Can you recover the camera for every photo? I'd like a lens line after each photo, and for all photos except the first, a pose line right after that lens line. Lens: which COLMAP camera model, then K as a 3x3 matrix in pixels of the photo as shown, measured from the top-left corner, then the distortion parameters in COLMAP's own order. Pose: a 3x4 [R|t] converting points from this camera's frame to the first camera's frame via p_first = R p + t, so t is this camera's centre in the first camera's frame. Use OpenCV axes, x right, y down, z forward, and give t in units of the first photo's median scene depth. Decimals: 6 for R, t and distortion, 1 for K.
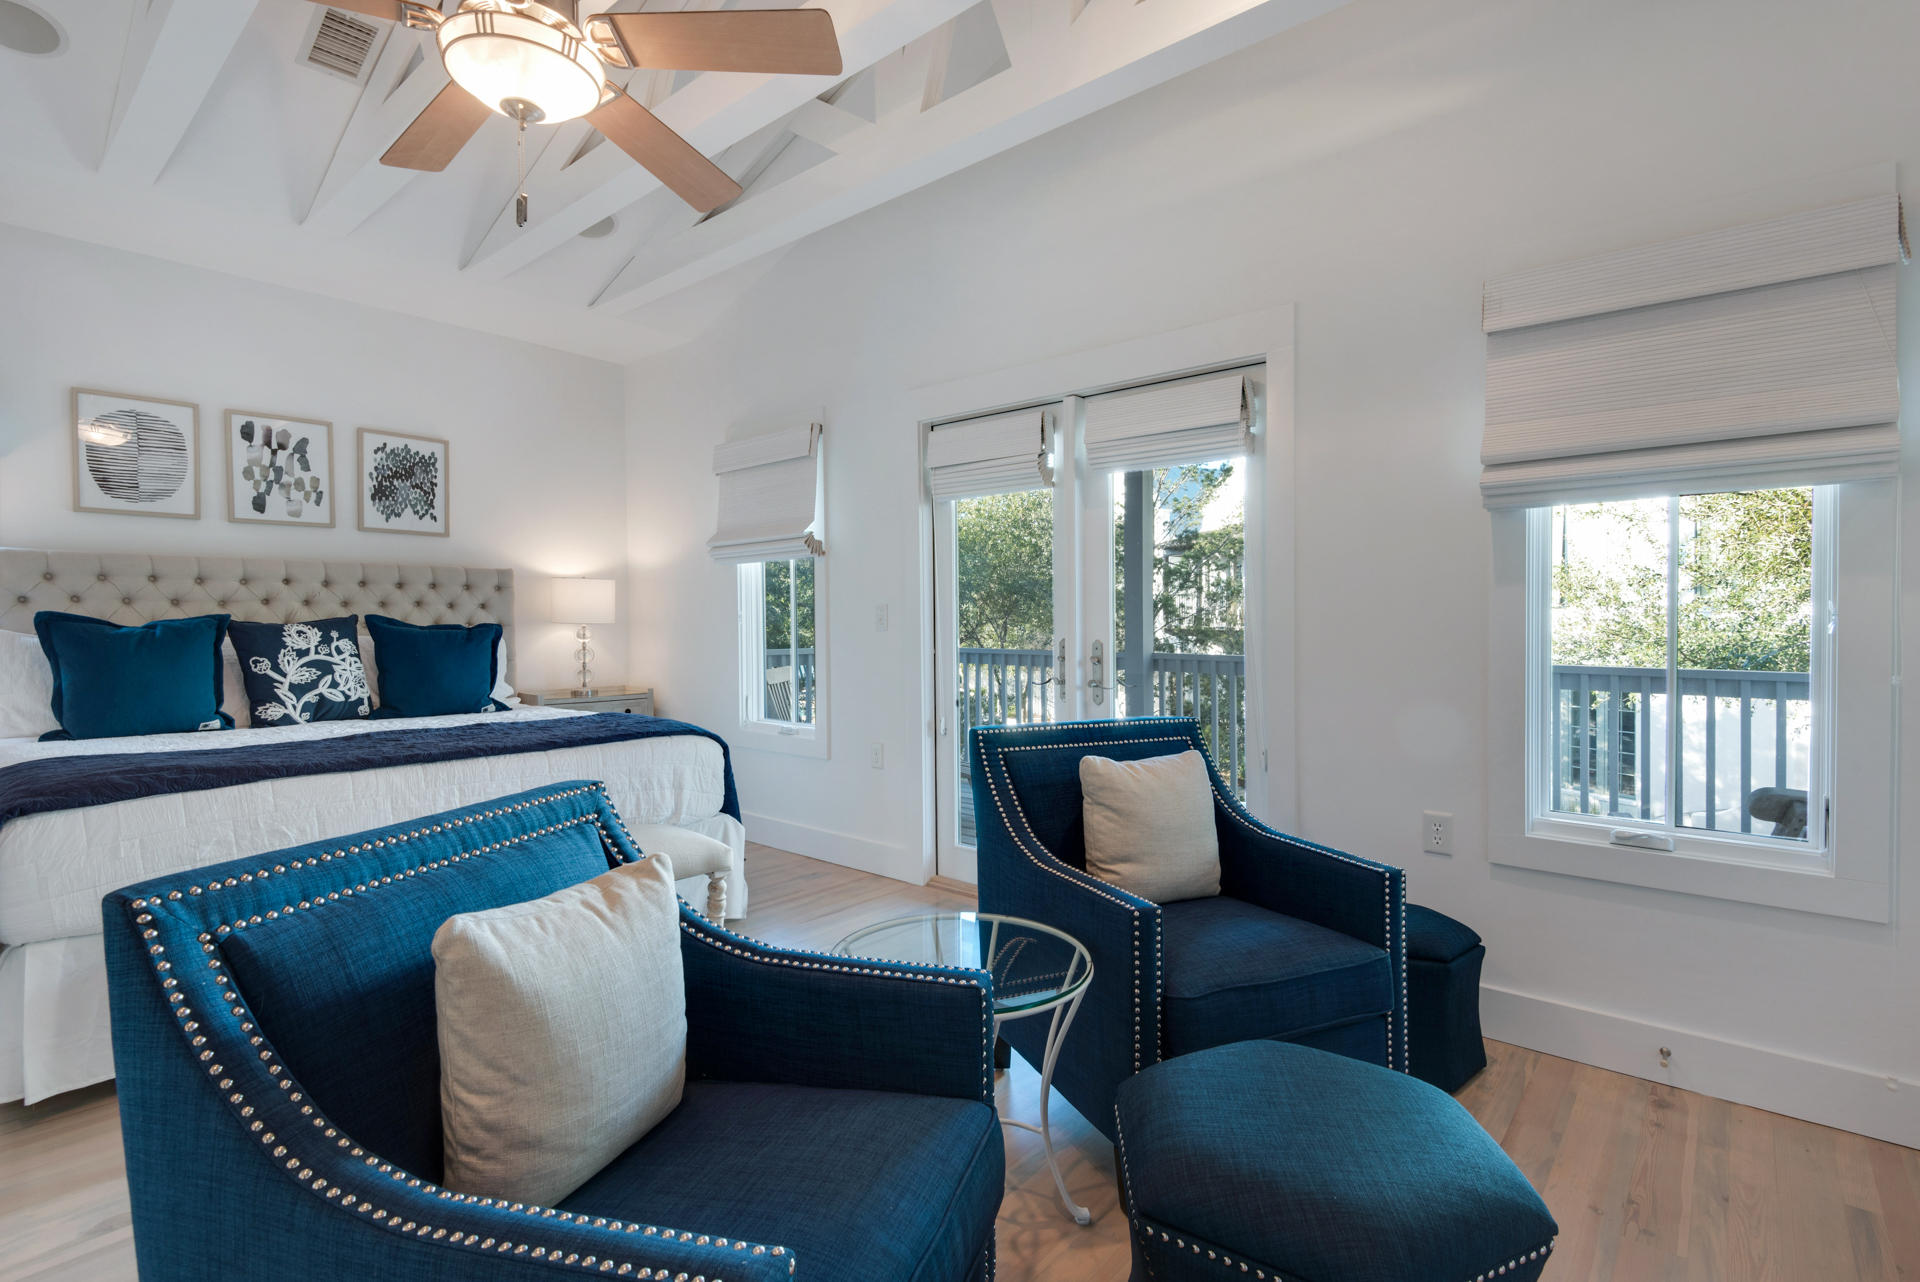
lens RADIAL K [[889.2, 0, 965.8], [0, 889.2, 632.9], [0, 0, 1]] dist [0.000272, -0.011017]
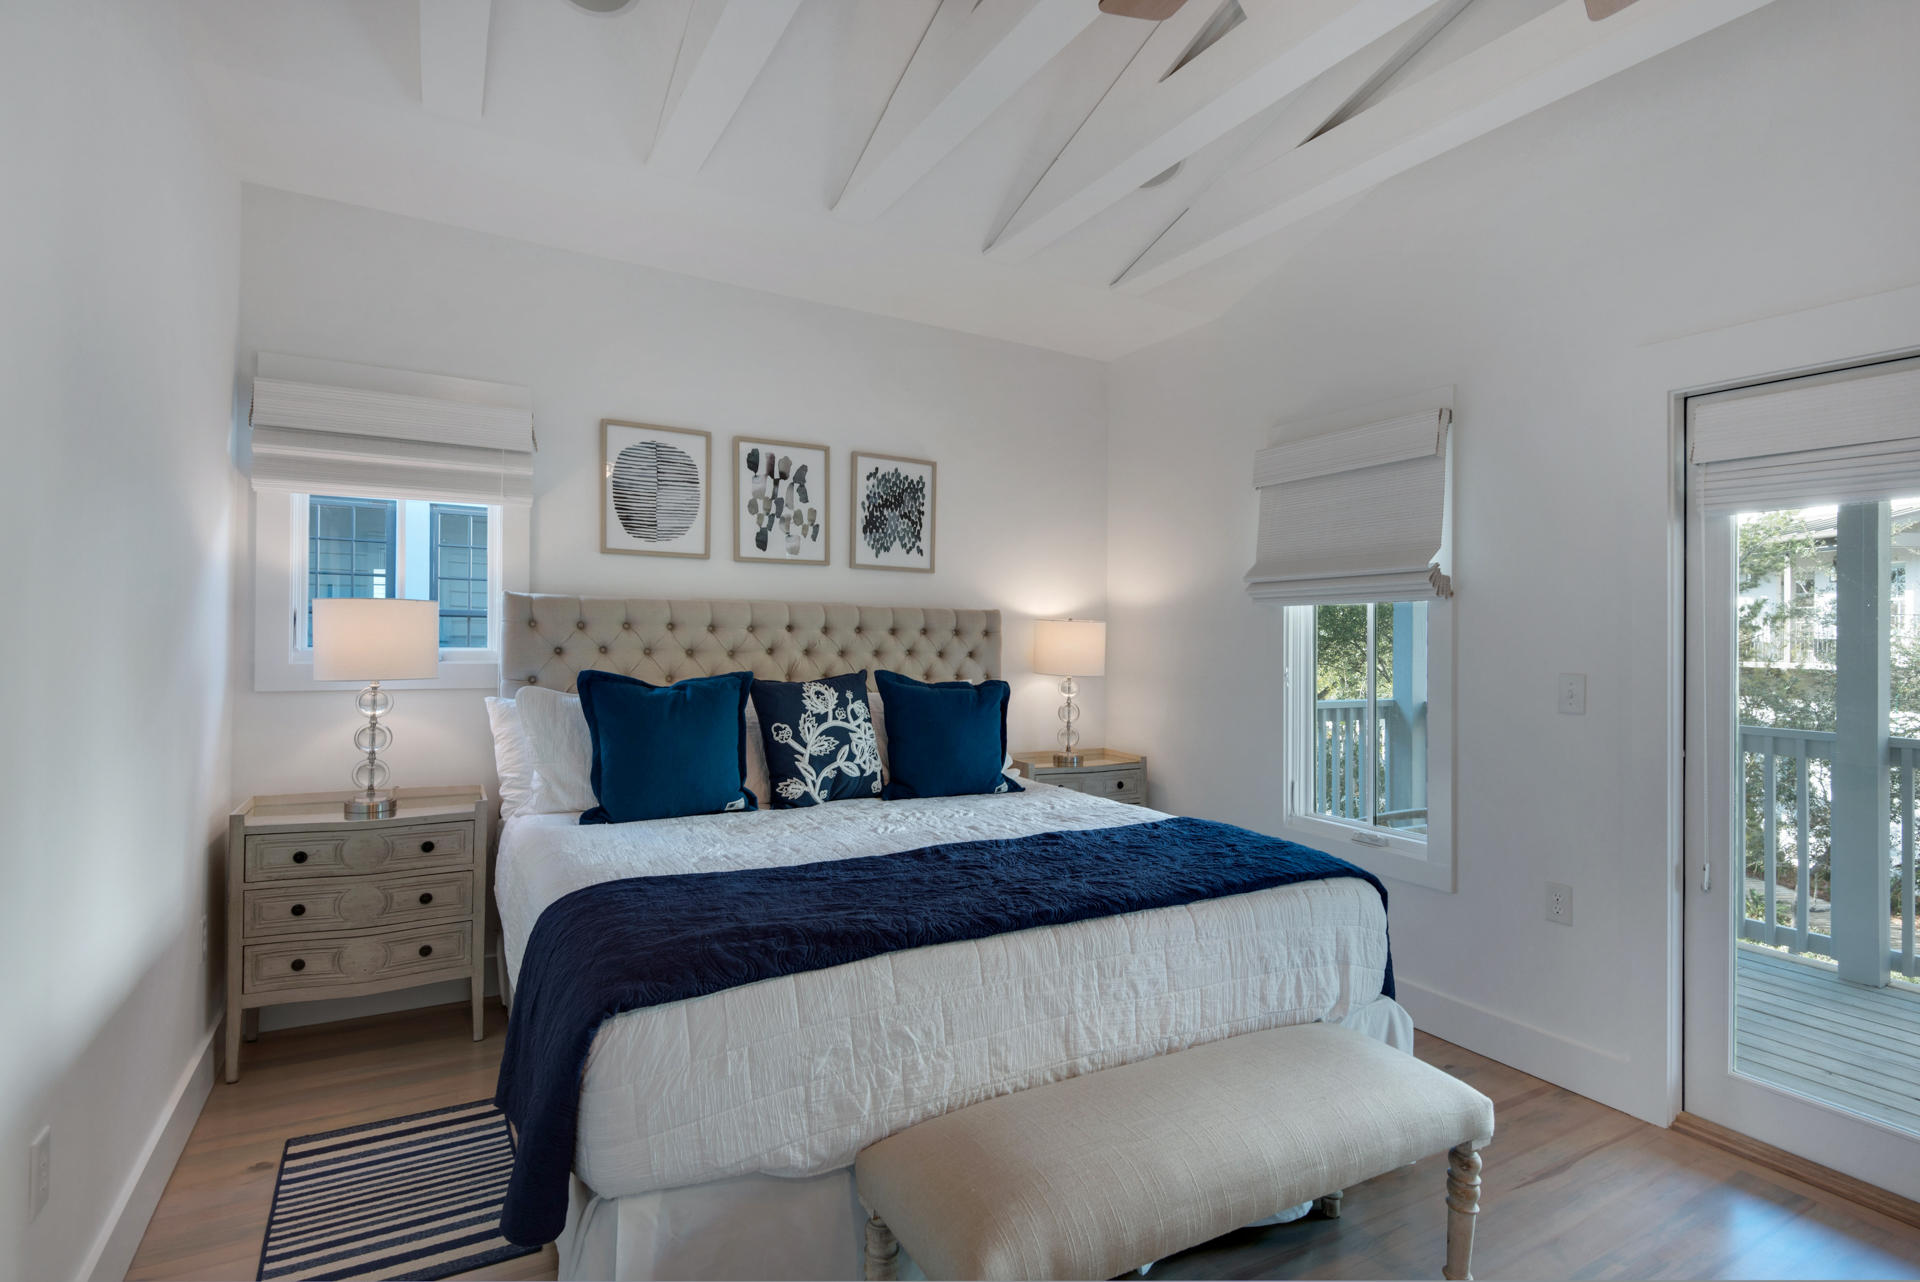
lens RADIAL K [[979.9, 0, 990.3], [0, 979.9, 643.4], [0, 0, 1]] dist [0.012118, -0.001077]
pose [[0.933062, 0.015830, -0.359367, -0.248334], [-0.022612, 0.999637, -0.014677, -0.035896], [0.359004, 0.021821, 0.933081, 0.176046]]
